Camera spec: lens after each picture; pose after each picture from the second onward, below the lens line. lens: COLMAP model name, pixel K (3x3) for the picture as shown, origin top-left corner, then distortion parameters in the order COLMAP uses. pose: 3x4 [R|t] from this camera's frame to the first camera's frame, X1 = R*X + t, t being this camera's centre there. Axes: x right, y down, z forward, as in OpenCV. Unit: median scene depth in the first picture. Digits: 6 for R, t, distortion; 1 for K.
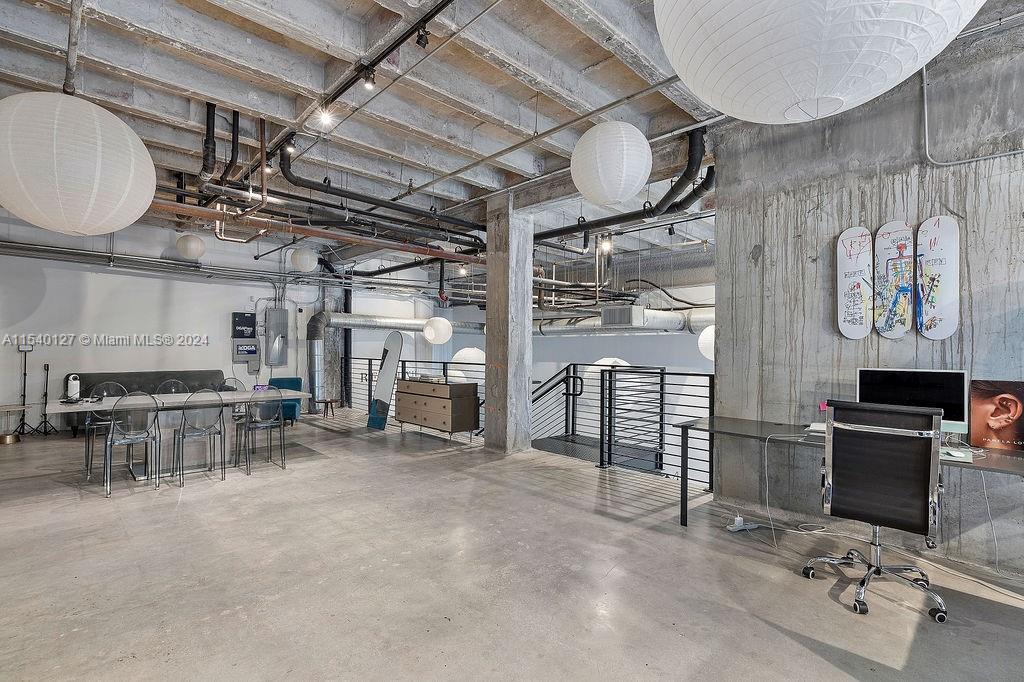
lens RADIAL K [[478.6, 0, 512.4], [0, 478.6, 340.0], [0, 0, 1]] dist [-0.000119, 0.001250]
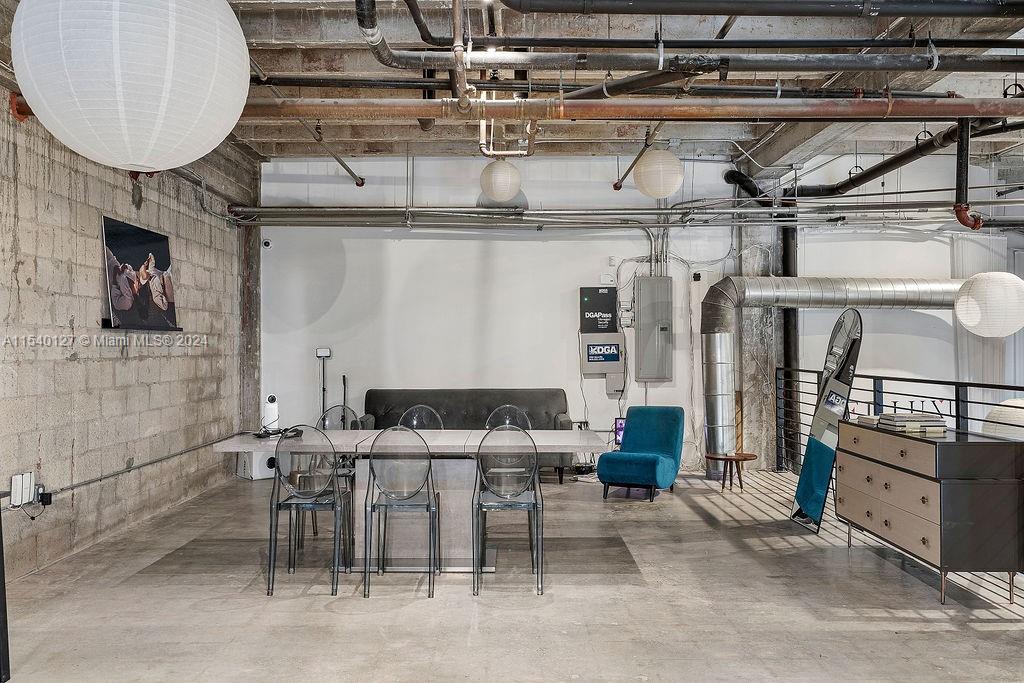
lens RADIAL K [[882.6, 0, 511.4], [0, 882.6, 343.1], [0, 0, 1]] dist [0.010570, -0.005381]
pose [[0.723056, -0.012565, -0.690675, 0.121805], [0.020277, 0.999790, 0.003040, 0.004889], [0.690491, -0.016203, 0.723159, 0.280998]]
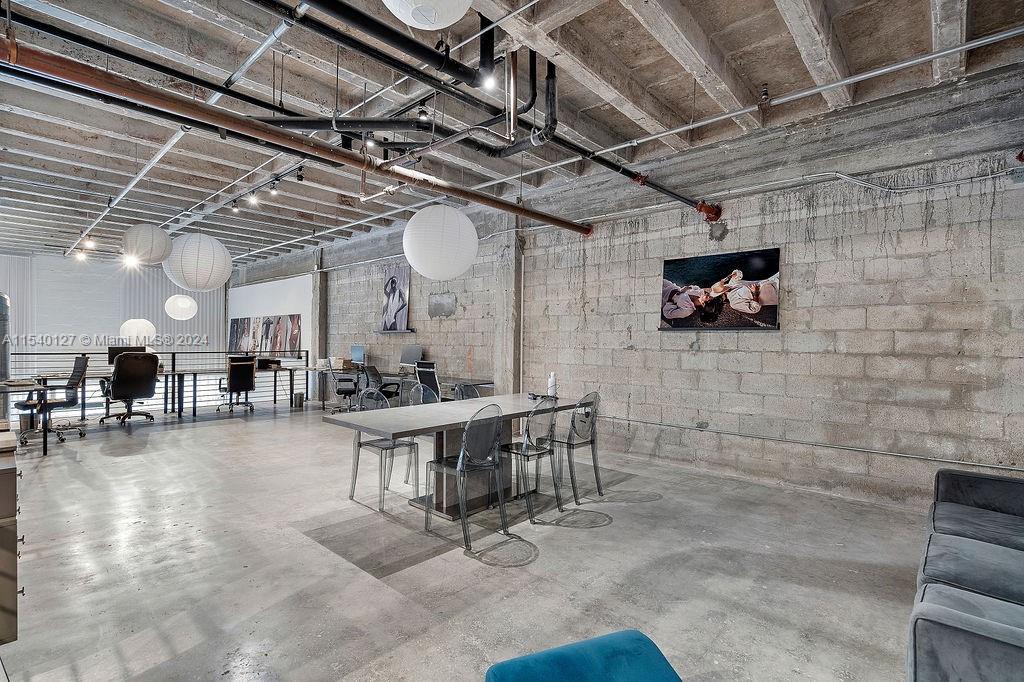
lens RADIAL K [[487.9, 0, 514.5], [0, 487.9, 341.0], [0, 0, 1]] dist [-0.002532, 0.004059]
pose [[-0.997434, -0.018260, -0.069226, -0.600531], [-0.017210, 0.999728, -0.015735, 0.019215], [0.069494, -0.014503, -0.997477, 1.595877]]
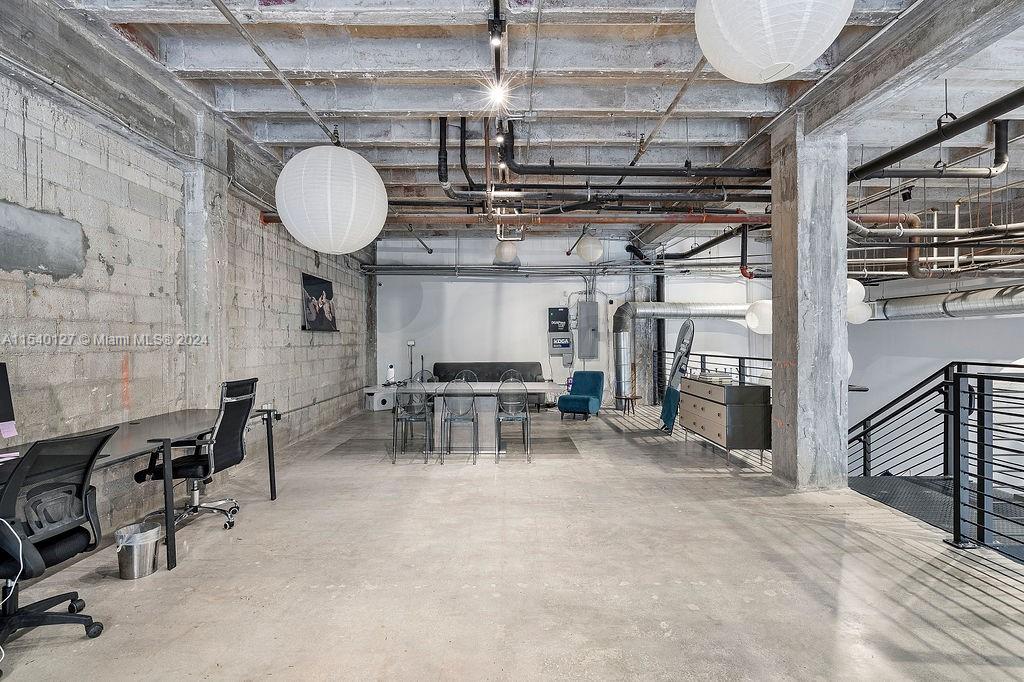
lens RADIAL K [[510.5, 0, 513.6], [0, 510.5, 340.4], [0, 0, 1]] dist [0.002458, 0.001960]
pose [[0.729469, -0.011012, -0.683926, 0.200808], [0.022301, 0.999722, 0.007689, 0.005528], [0.683651, -0.020861, 0.729511, 0.183403]]
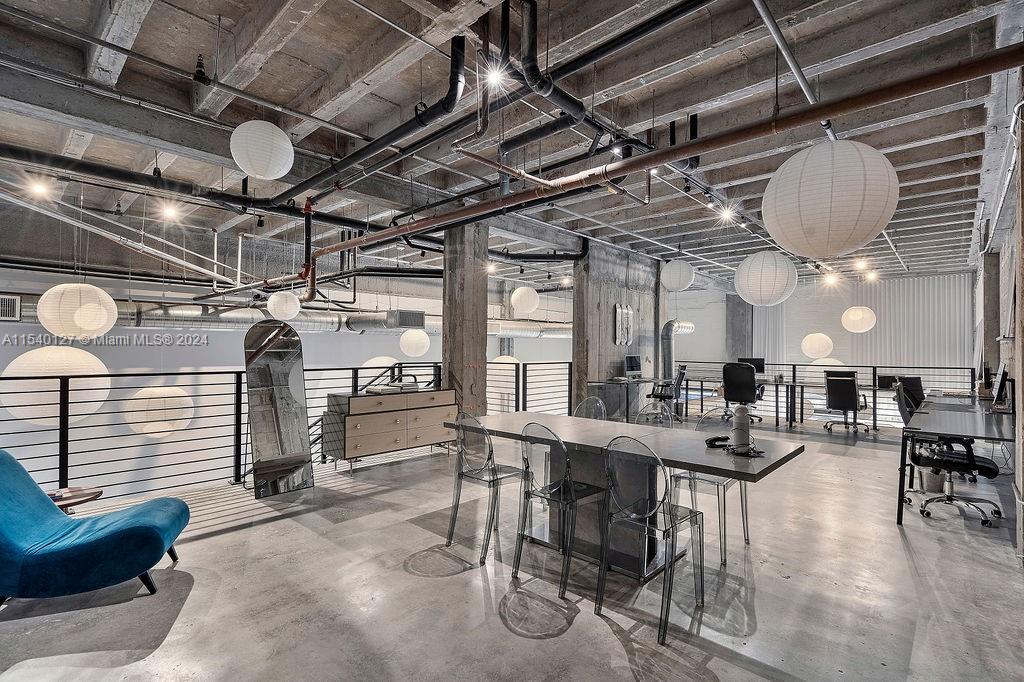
lens RADIAL K [[478.6, 0, 512.8], [0, 478.6, 342.7], [0, 0, 1]] dist [-0.000119, 0.001250]
pose [[-0.062454, 0.002406, 0.998045, -1.141112], [-0.023416, 0.999718, -0.003875, 0.005744], [-0.997773, -0.023612, -0.062380, 1.029925]]
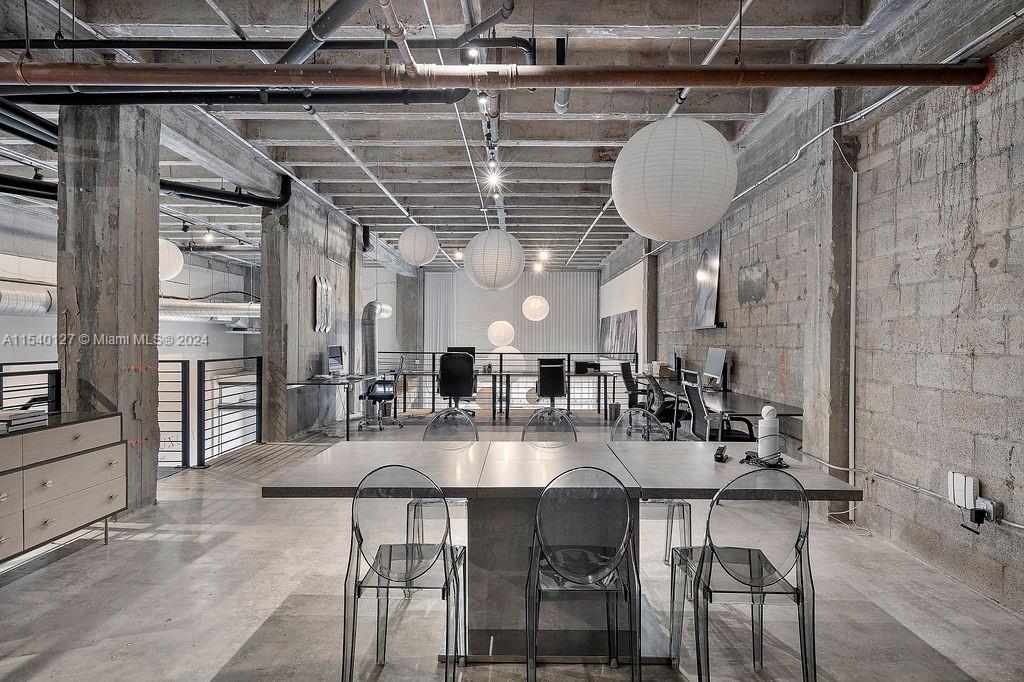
lens RADIAL K [[553.2, 0, 513.0], [0, 553.2, 339.7], [0, 0, 1]] dist [0.005699, -0.001744]
pose [[-0.715497, -0.013122, 0.698493, -0.872509], [-0.021912, 0.999753, -0.003664, 0.013097], [-0.698272, -0.017927, -0.715608, 1.219721]]
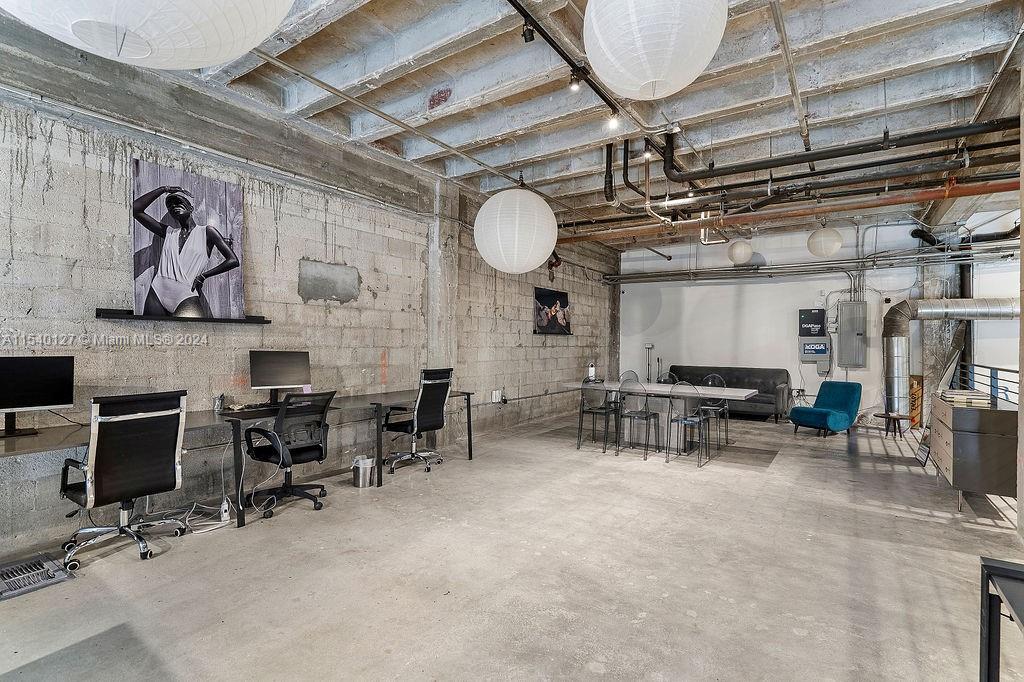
lens RADIAL K [[487.9, 0, 514.5], [0, 487.9, 340.1], [0, 0, 1]] dist [-0.002532, 0.004059]
pose [[0.205354, -0.010144, -0.978635, 0.385850], [0.008650, 0.999926, -0.008549, 0.009759], [0.978650, -0.006709, 0.205427, 0.367429]]
